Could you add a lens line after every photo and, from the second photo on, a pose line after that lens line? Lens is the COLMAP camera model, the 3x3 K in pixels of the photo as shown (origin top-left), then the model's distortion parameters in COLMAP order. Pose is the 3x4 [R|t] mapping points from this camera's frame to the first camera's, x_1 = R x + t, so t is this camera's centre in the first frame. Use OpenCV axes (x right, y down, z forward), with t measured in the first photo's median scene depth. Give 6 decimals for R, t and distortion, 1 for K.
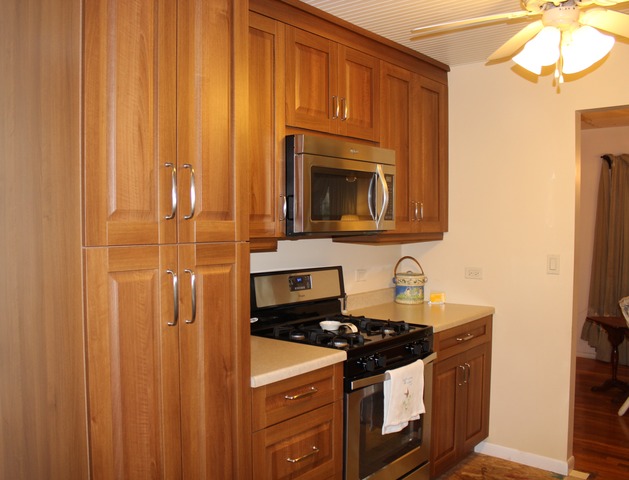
lens RADIAL K [[562.6, 0, 315.9], [0, 562.6, 231.5], [0, 0, 1]] dist [-0.009172, -0.586072]
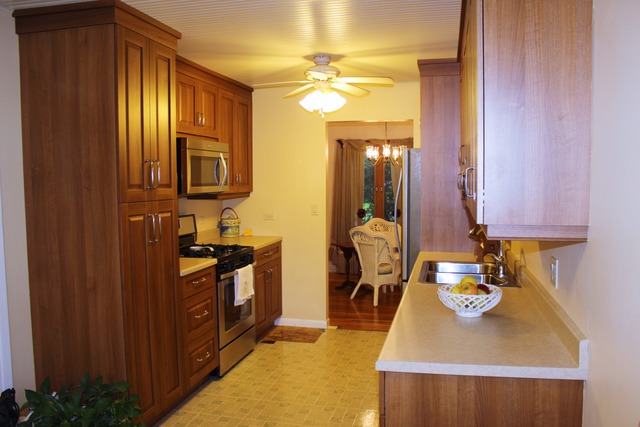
lens RADIAL K [[541.1, 0, 320.0], [0, 541.1, 213.5], [0, 0, 1]] dist [-0.088176, 0.001047]
pose [[0.895262, -0.034083, 0.444234, -0.347338], [0.014803, 0.998795, 0.046798, -0.008087], [-0.445293, -0.035320, 0.894688, -0.585533]]
